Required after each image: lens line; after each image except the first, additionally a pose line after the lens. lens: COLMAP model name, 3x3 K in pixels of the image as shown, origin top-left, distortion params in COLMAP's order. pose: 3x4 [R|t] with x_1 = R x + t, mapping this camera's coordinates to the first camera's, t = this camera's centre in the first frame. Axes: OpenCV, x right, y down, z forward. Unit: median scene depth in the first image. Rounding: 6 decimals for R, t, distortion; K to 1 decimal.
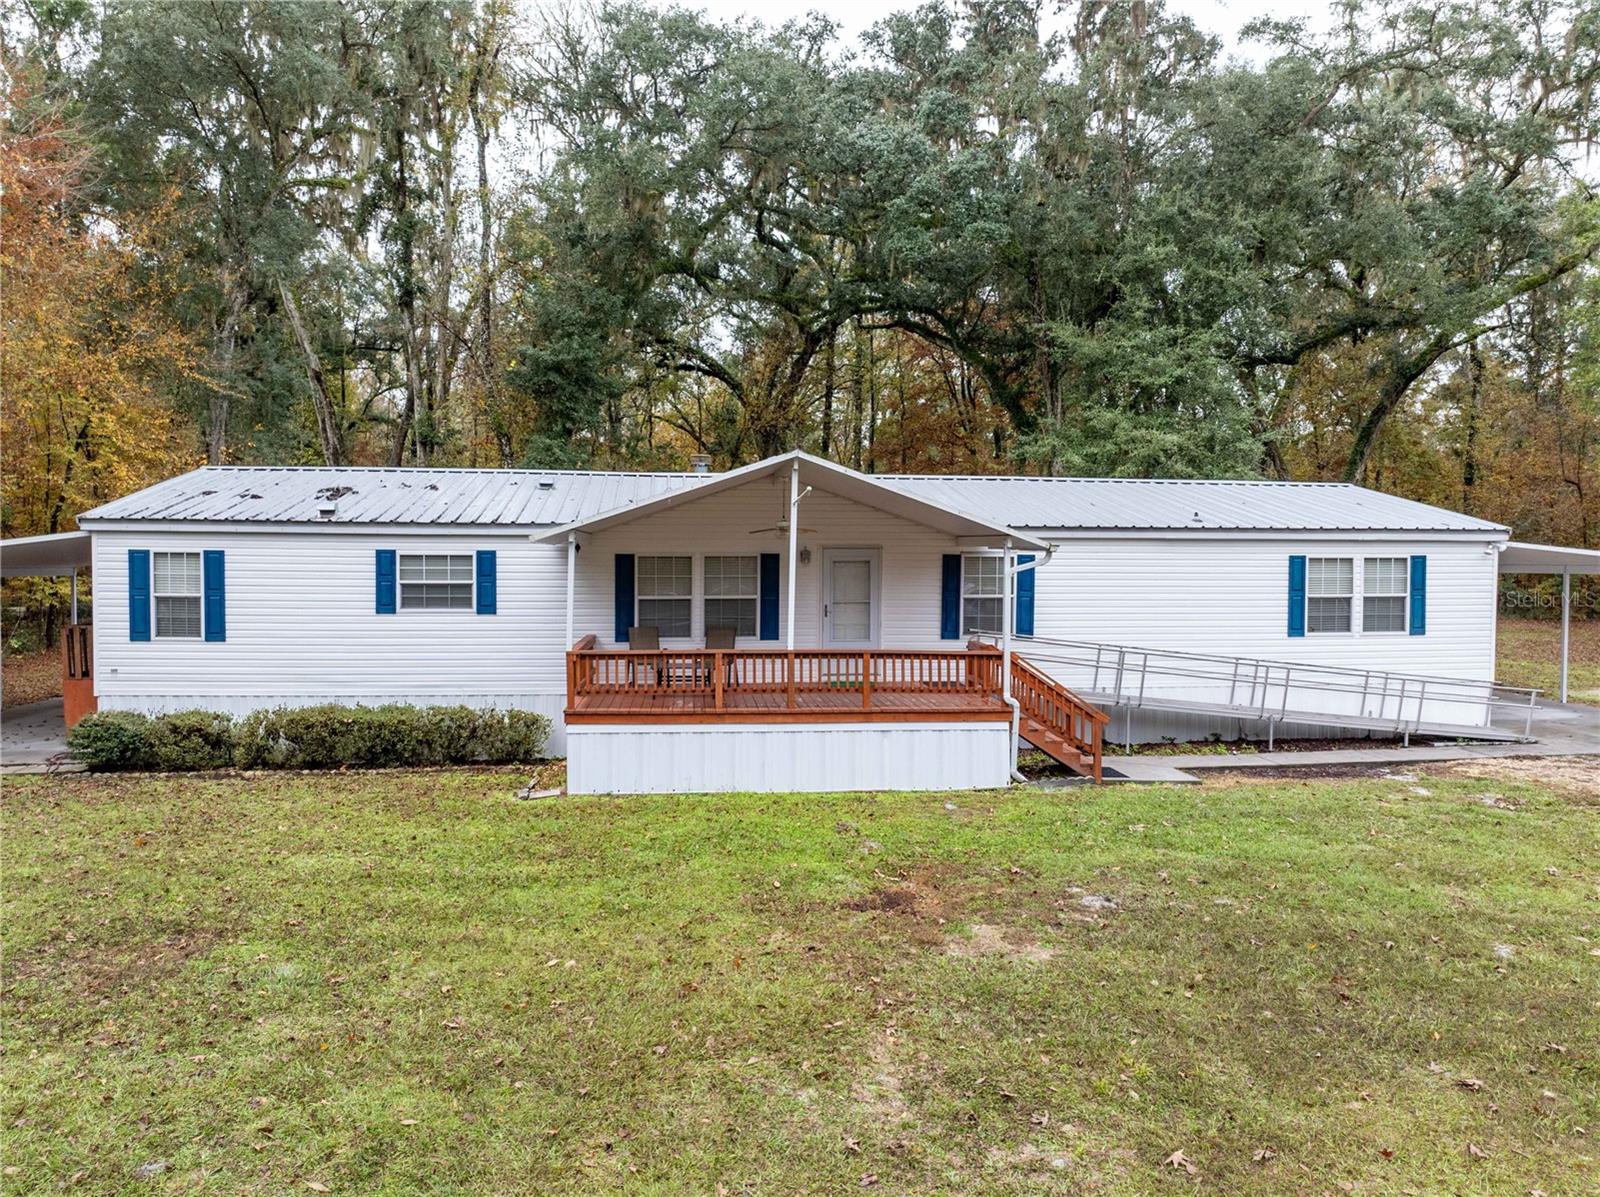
lens RADIAL K [[1118.3, 0, 800.0], [0, 1118.3, 598.5], [0, 0, 1]] dist [-0.038332, -0.002161]
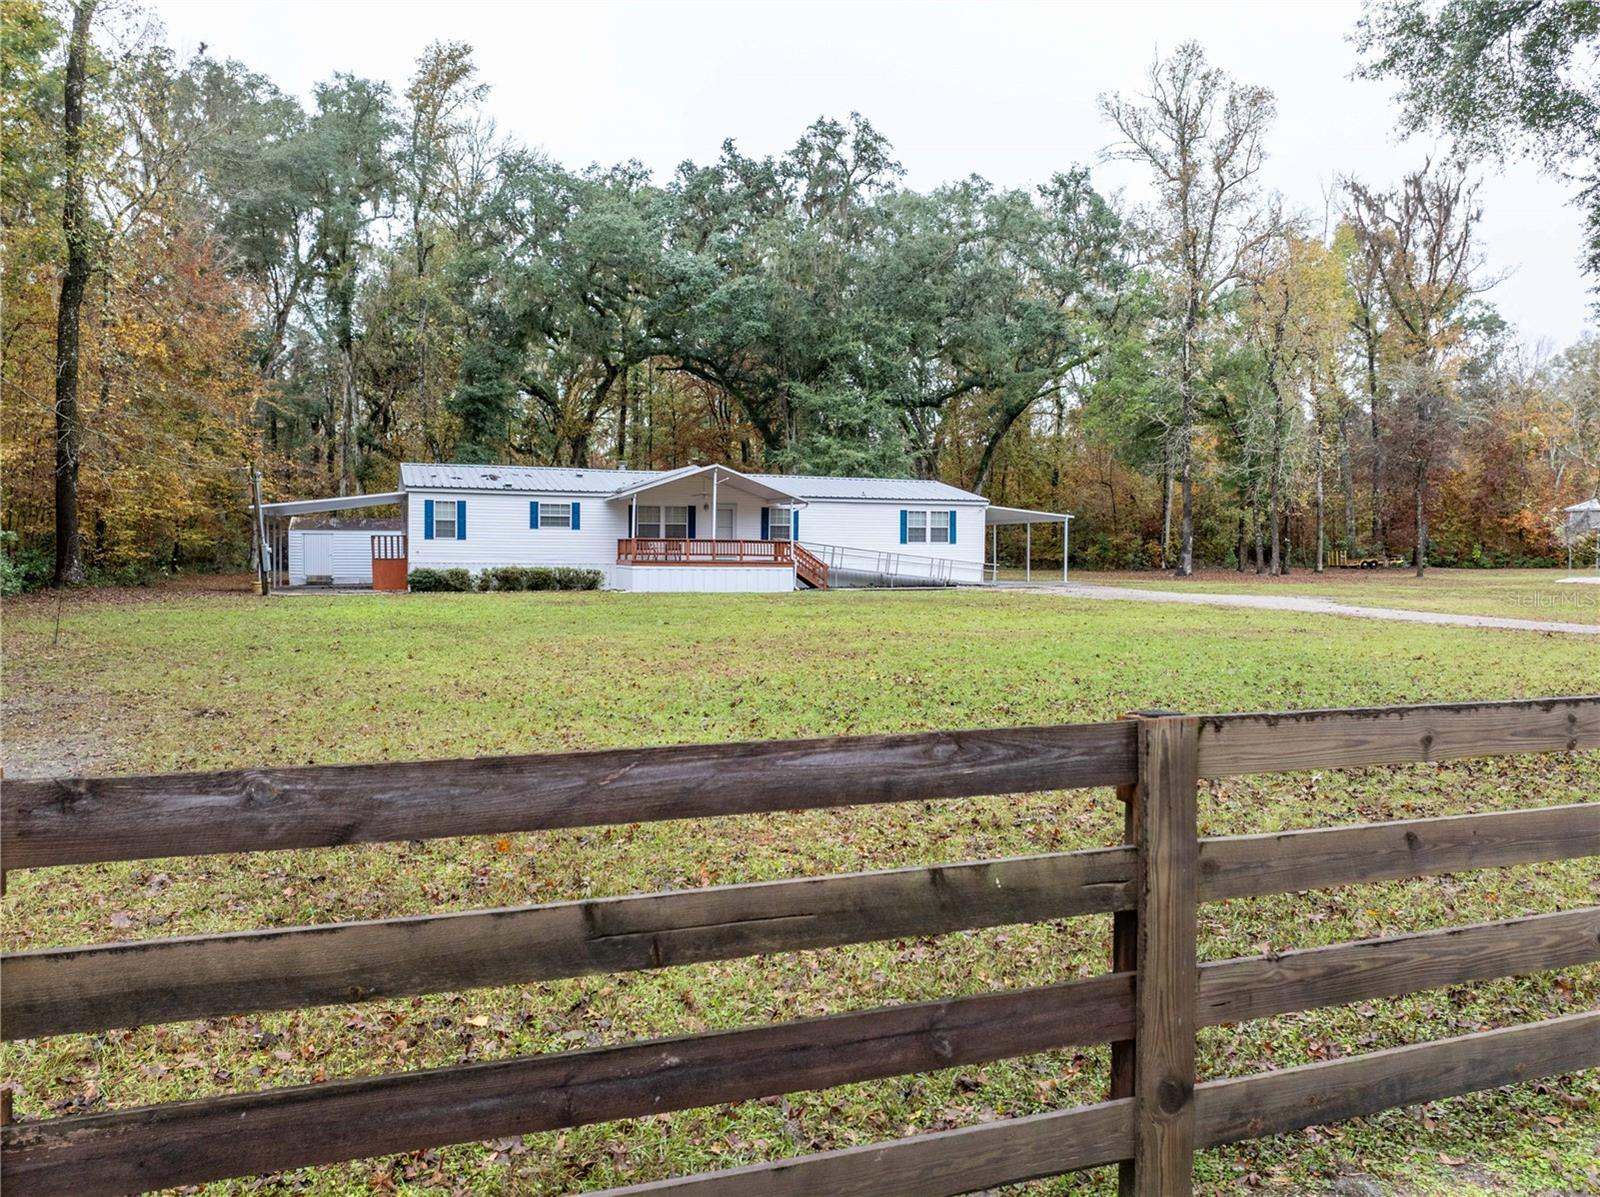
lens RADIAL K [[1137.3, 0, 800.0], [0, 1137.3, 598.5], [0, 0, 1]] dist [-0.068589, 0.045000]
pose [[0.968882, -0.007908, 0.247398, -0.381782], [0.007652, 0.999969, 0.001998, 0.146292], [-0.247406, -0.000042, 0.968912, -1.331923]]
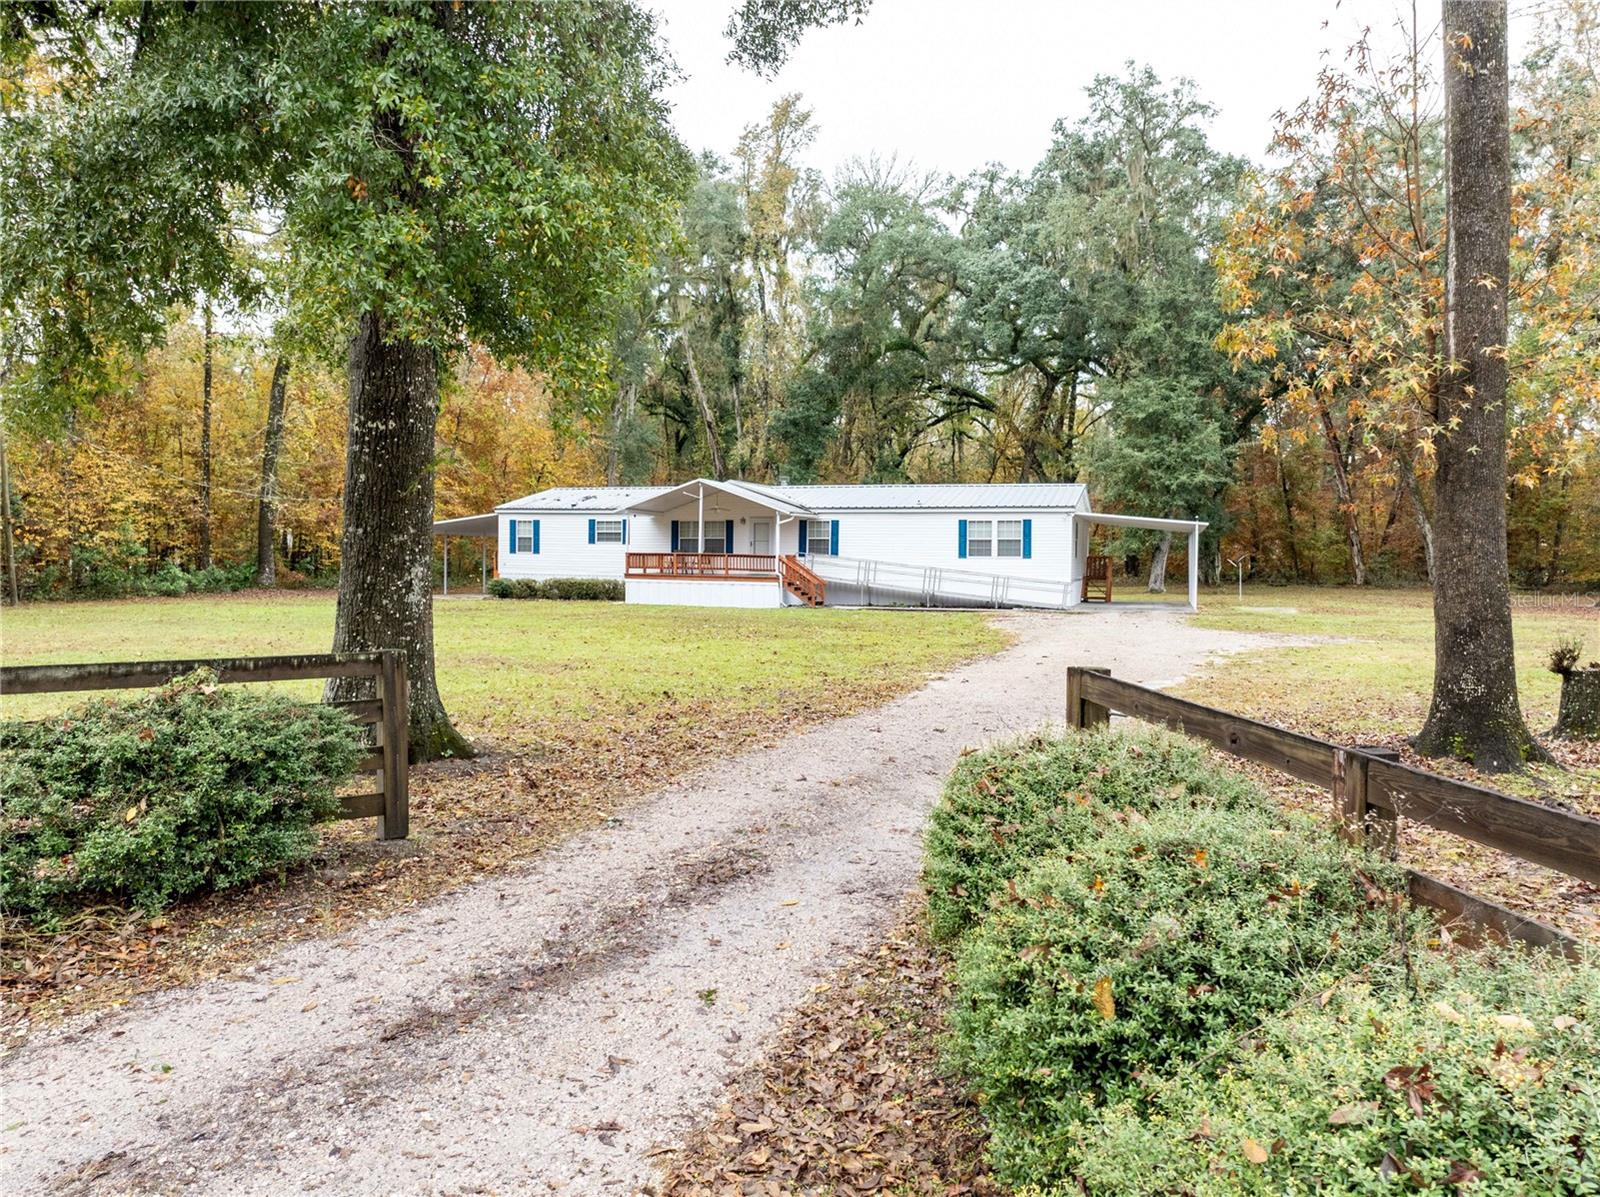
lens RADIAL K [[1118.3, 0, 800.0], [0, 1118.3, 598.5], [0, 0, 1]] dist [-0.038332, -0.002161]
pose [[0.905404, 0.020755, -0.424043, 1.063372], [-0.024772, 0.999685, -0.003962, 0.126053], [0.423827, 0.014092, 0.905633, -1.041523]]
